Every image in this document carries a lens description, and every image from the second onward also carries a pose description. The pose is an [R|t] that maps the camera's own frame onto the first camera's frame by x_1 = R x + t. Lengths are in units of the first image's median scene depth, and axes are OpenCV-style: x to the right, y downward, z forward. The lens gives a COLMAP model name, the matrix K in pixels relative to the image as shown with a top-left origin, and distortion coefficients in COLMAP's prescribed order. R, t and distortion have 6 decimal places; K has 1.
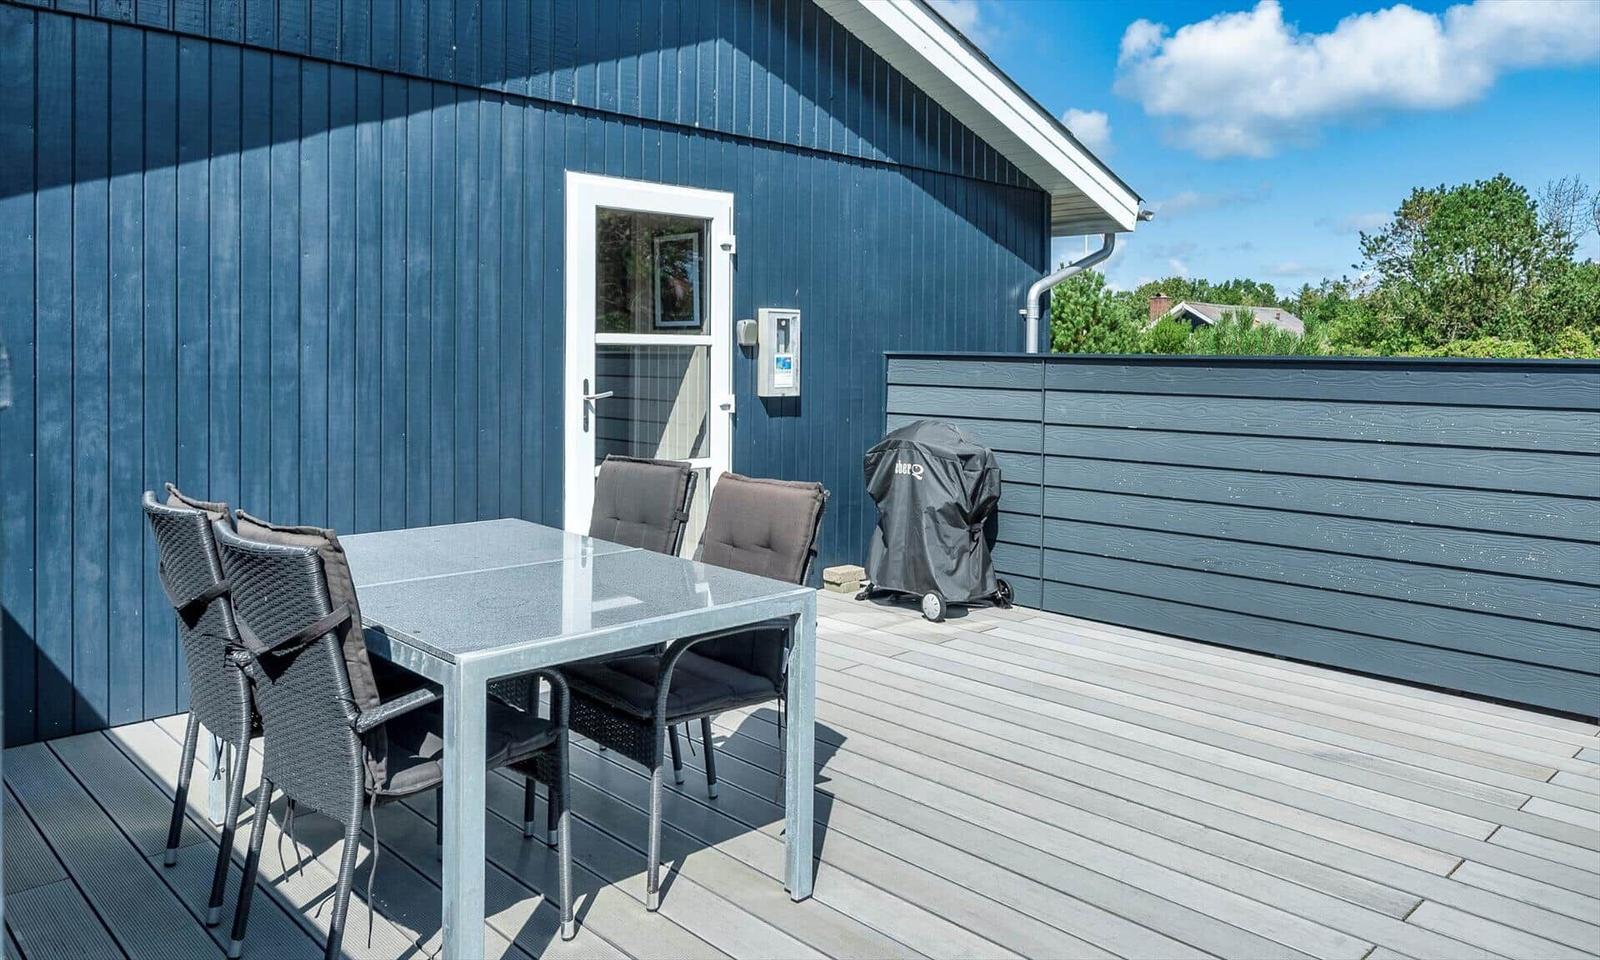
lens RADIAL K [[1160.7, 0, 867.7], [0, 1160.7, 440.8], [0, 0, 1]] dist [-0.007303, -0.002466]
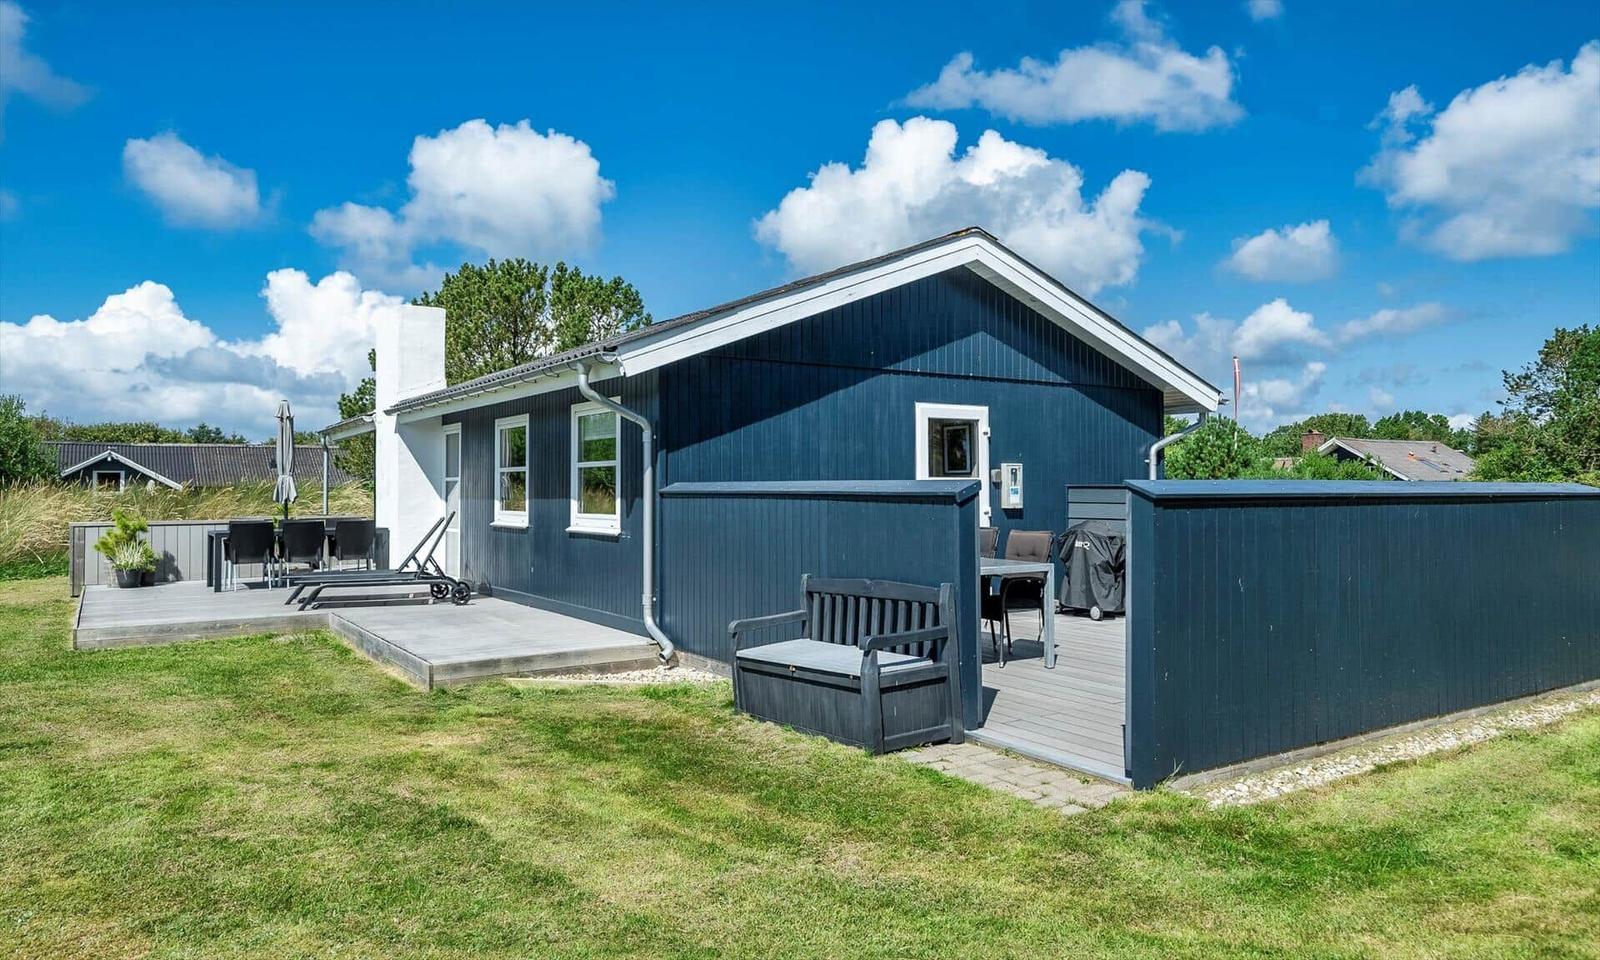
lens RADIAL K [[1072.2, 0, 802.6], [0, 1072.2, 466.9], [0, 0, 1]] dist [0.000478, -0.000544]
pose [[0.978290, -0.014501, -0.206731, -0.047805], [-0.005598, 0.995336, -0.096308, 0.068724], [0.207164, 0.095374, 0.973646, -0.841561]]
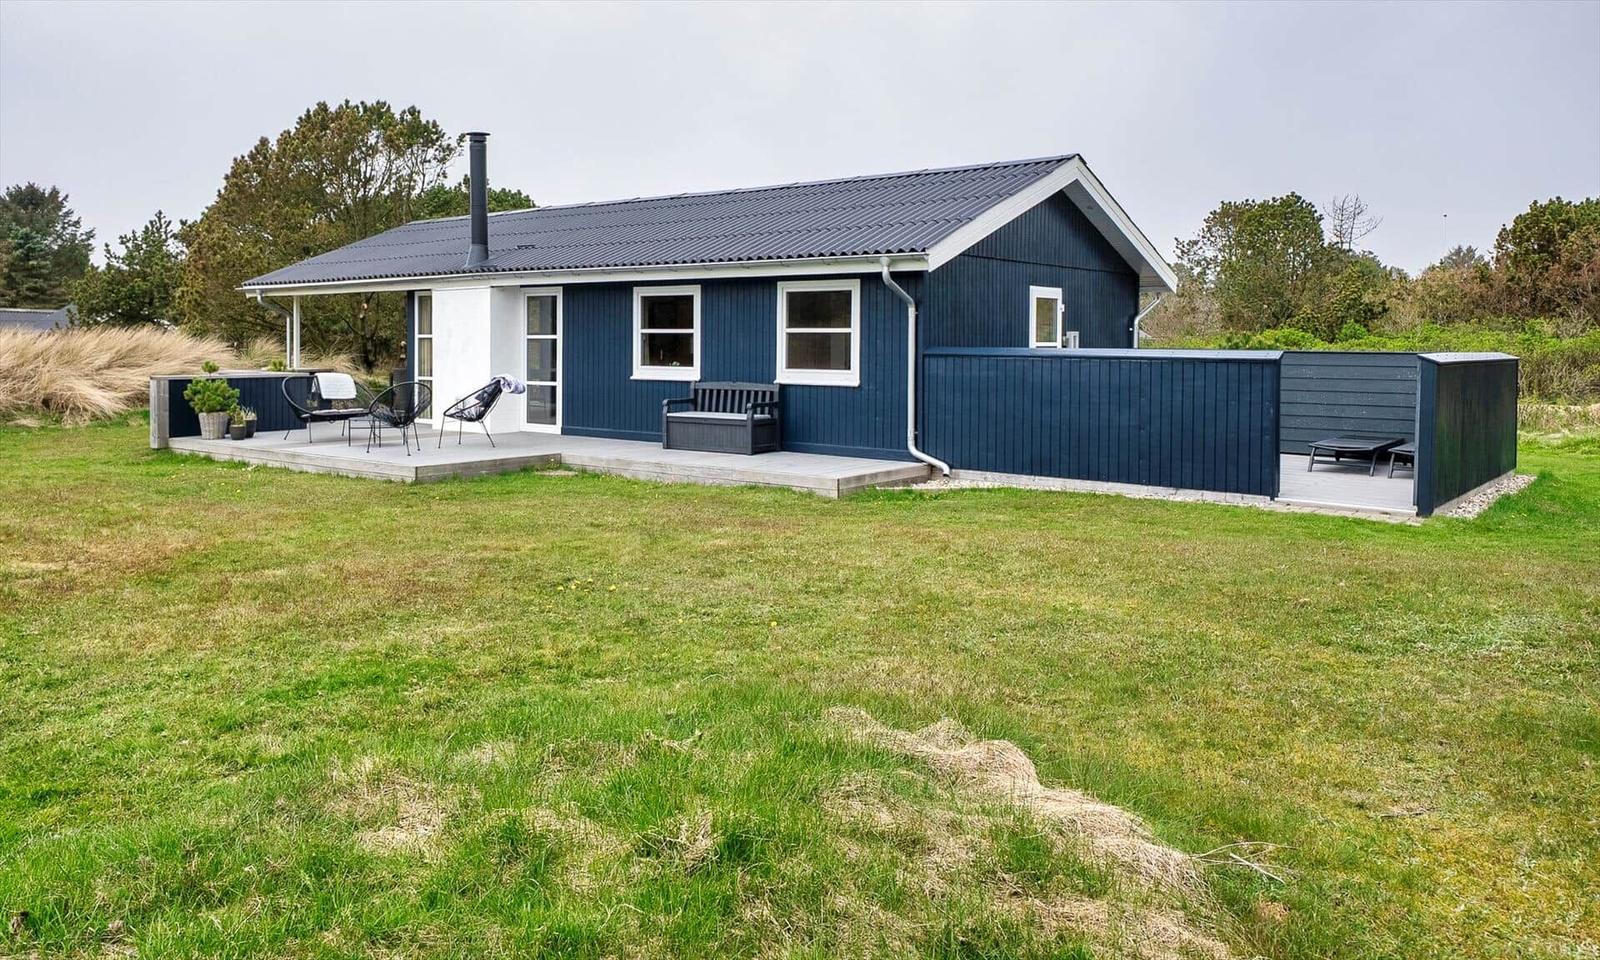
lens RADIAL K [[1194.3, 0, 738.8], [0, 1194.3, 396.7], [0, 0, 1]] dist [0.033120, -0.007613]
pose [[0.996902, -0.002382, 0.078622, -1.049910], [0.004313, 0.999693, -0.024399, 0.094625], [-0.078540, 0.024663, 0.996606, -1.629928]]
